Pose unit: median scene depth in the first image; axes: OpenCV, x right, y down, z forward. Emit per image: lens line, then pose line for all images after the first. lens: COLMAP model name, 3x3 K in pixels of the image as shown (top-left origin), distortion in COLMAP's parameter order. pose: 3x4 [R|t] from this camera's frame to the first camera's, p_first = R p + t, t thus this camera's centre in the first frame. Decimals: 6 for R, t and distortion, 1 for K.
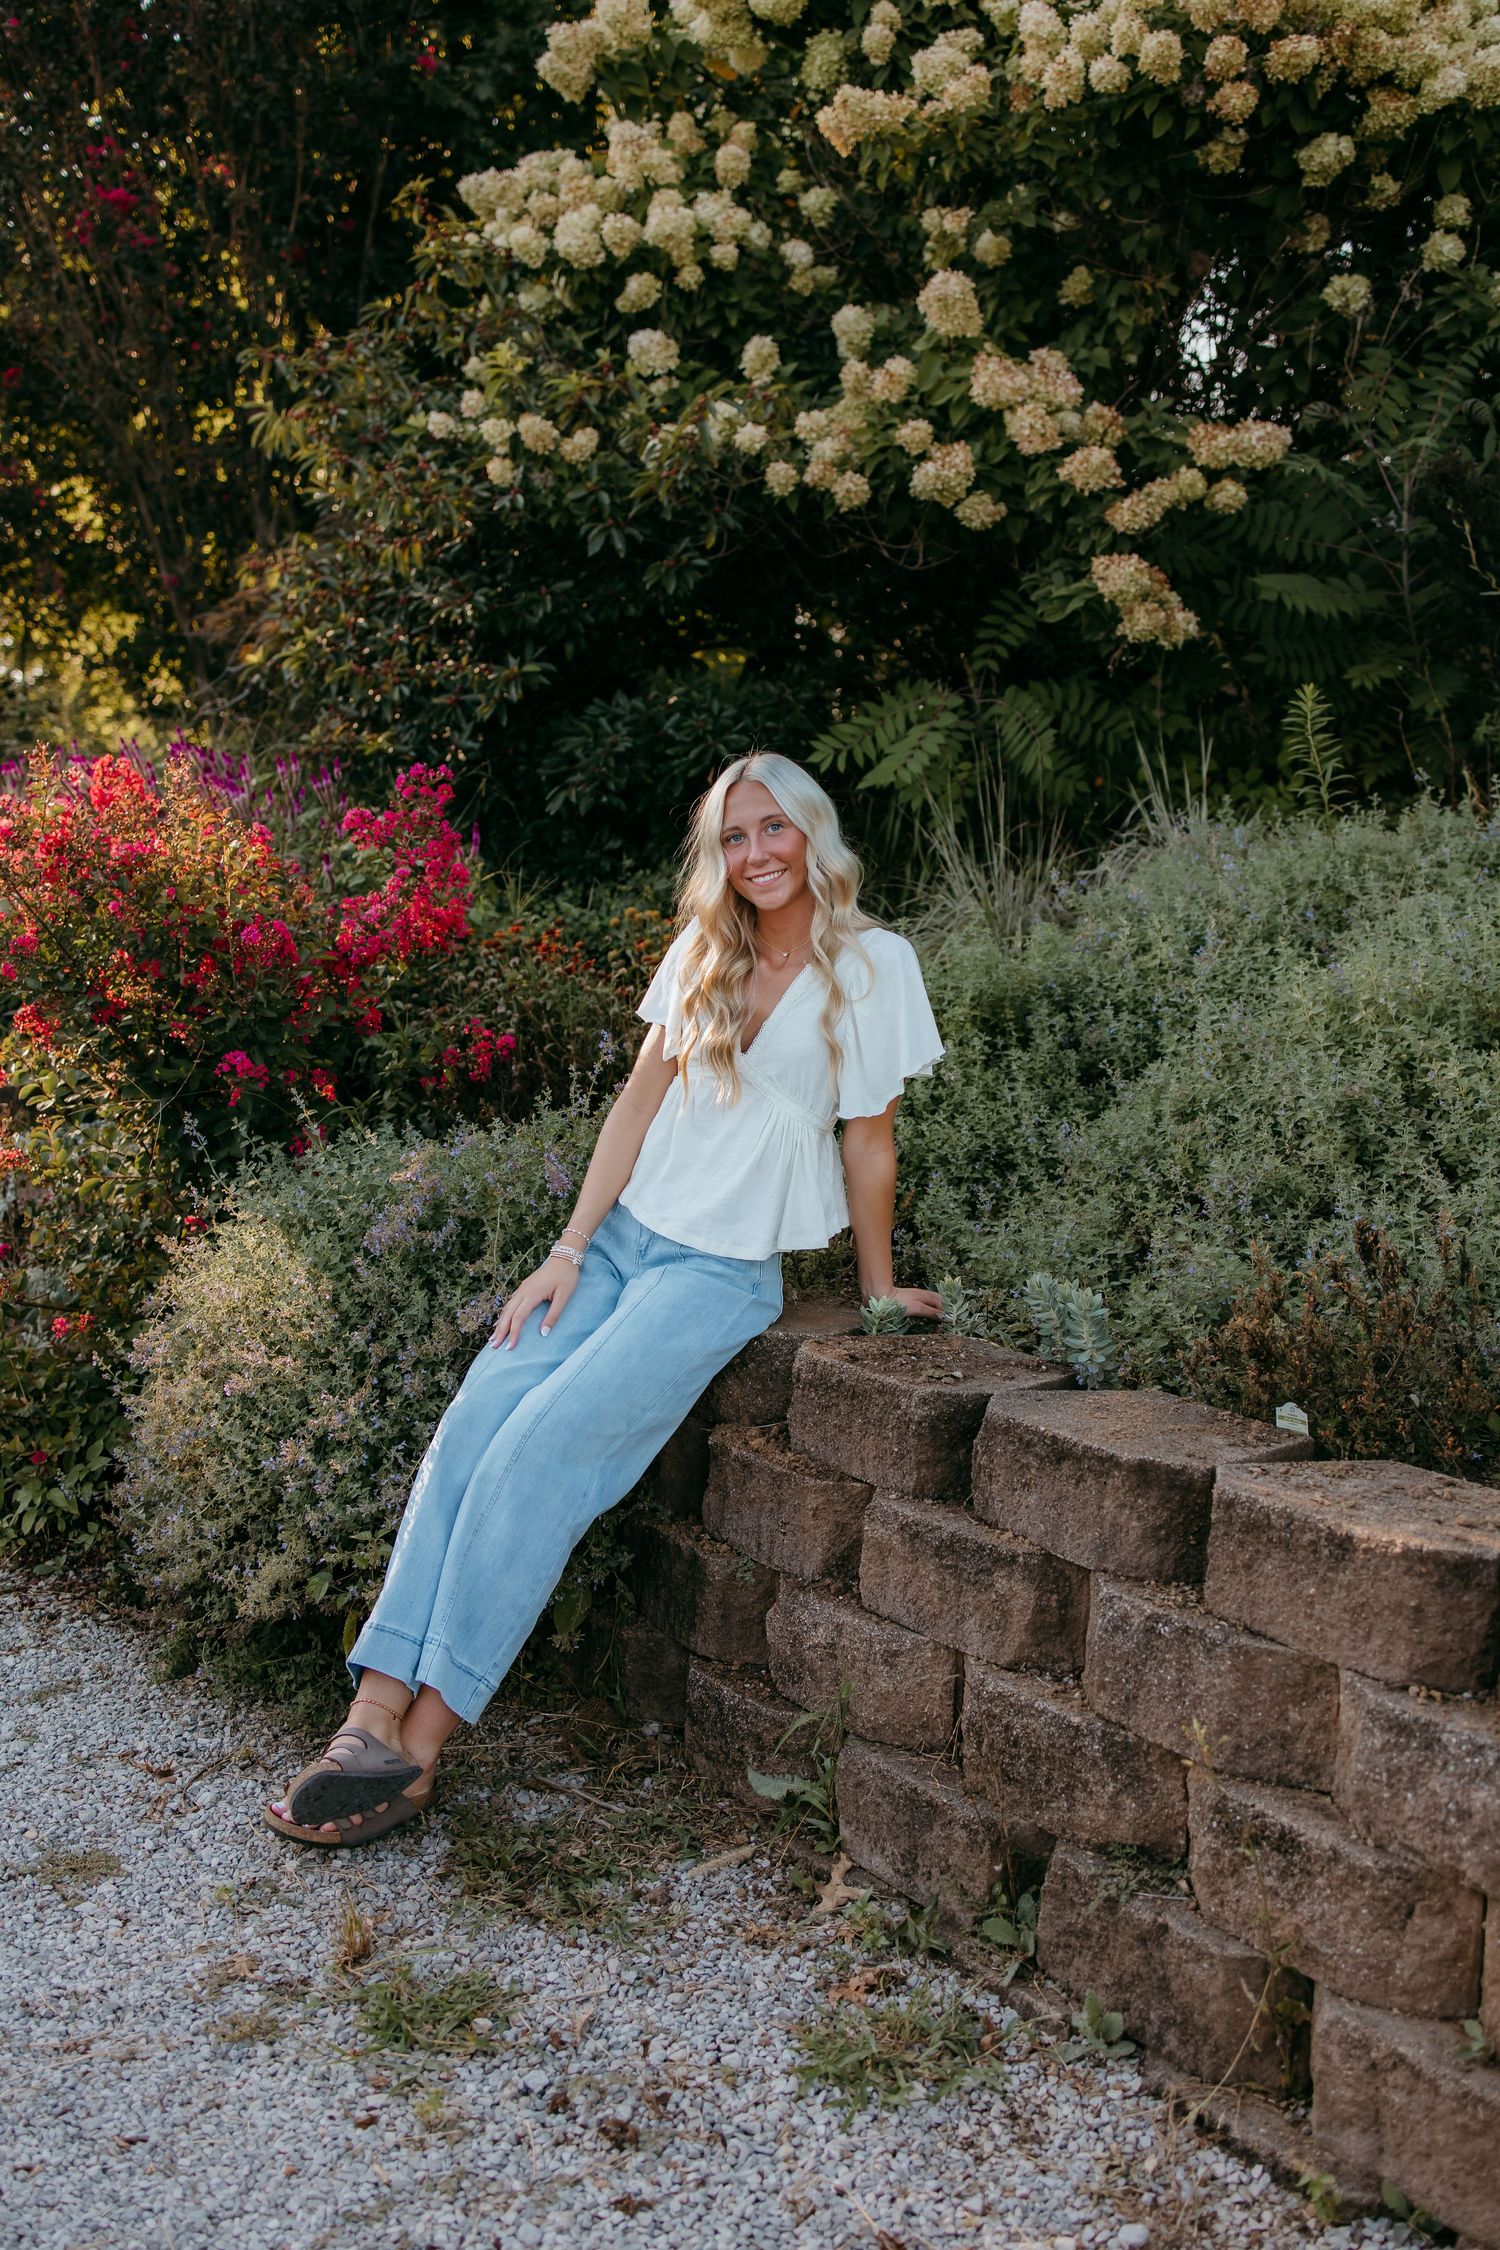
lens RADIAL K [[2246.2, 0, 750.0], [0, 2246.2, 1125.0], [0, 0, 1]] dist [0.003753, -0.002641]
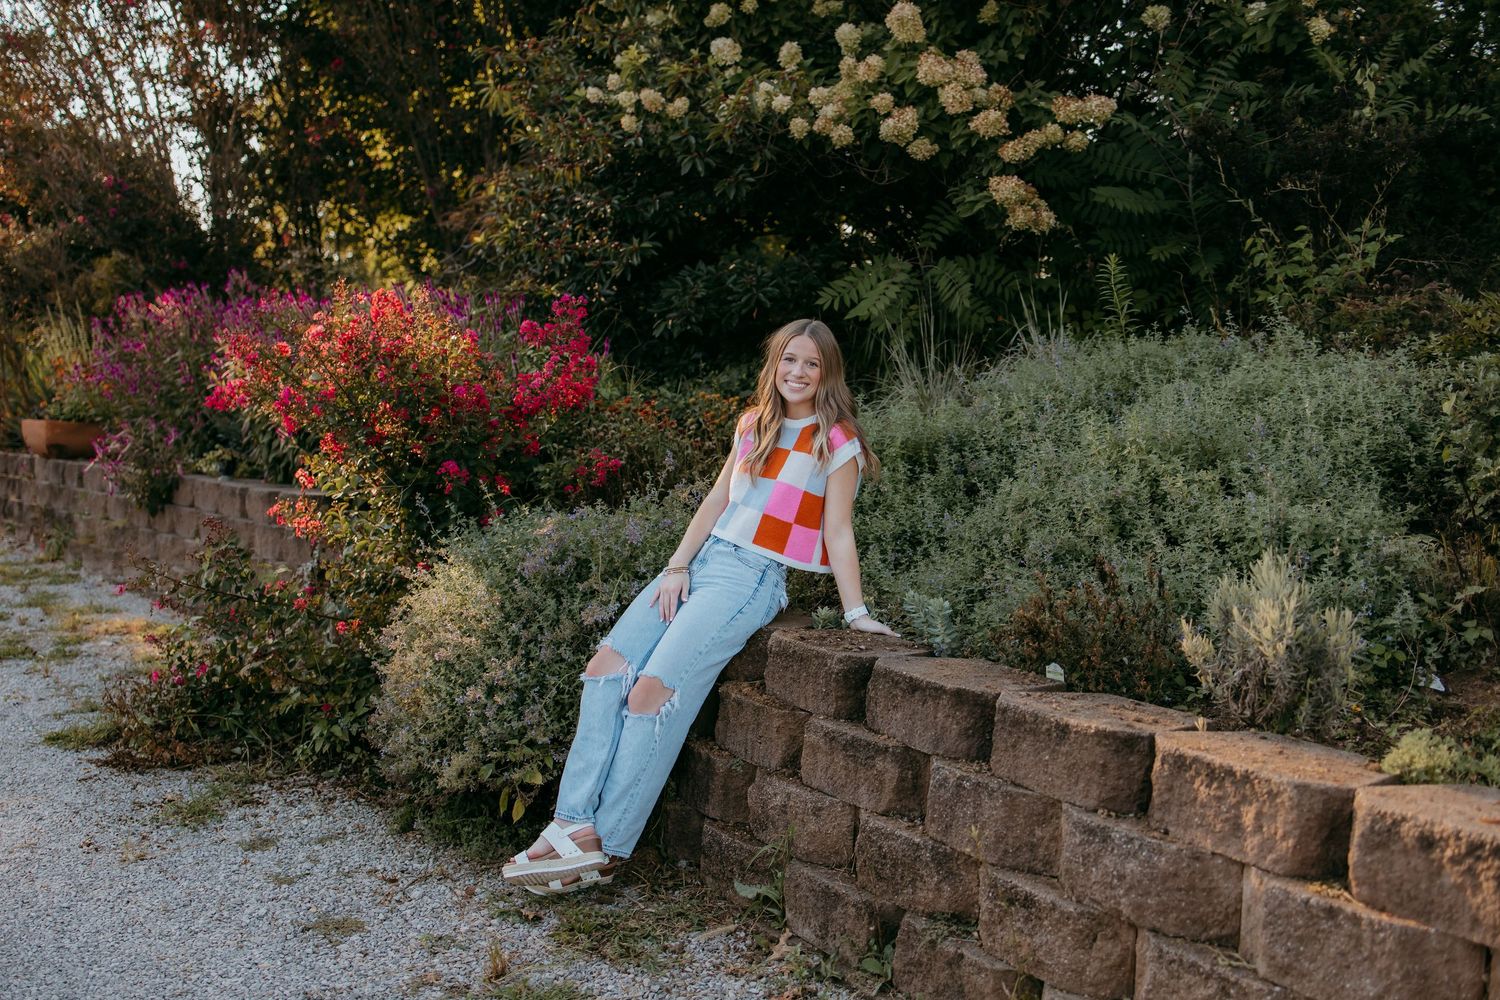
lens RADIAL K [[1504.3, 0, 750.0], [0, 1504.3, 500.0], [0, 0, 1]] dist [-0.014077, 0.048877]
pose [[0.998989, 0.017201, -0.041524, 0.038685], [-0.018941, 0.998944, -0.041869, 0.036146], [0.040760, 0.042613, 0.998260, -0.099355]]
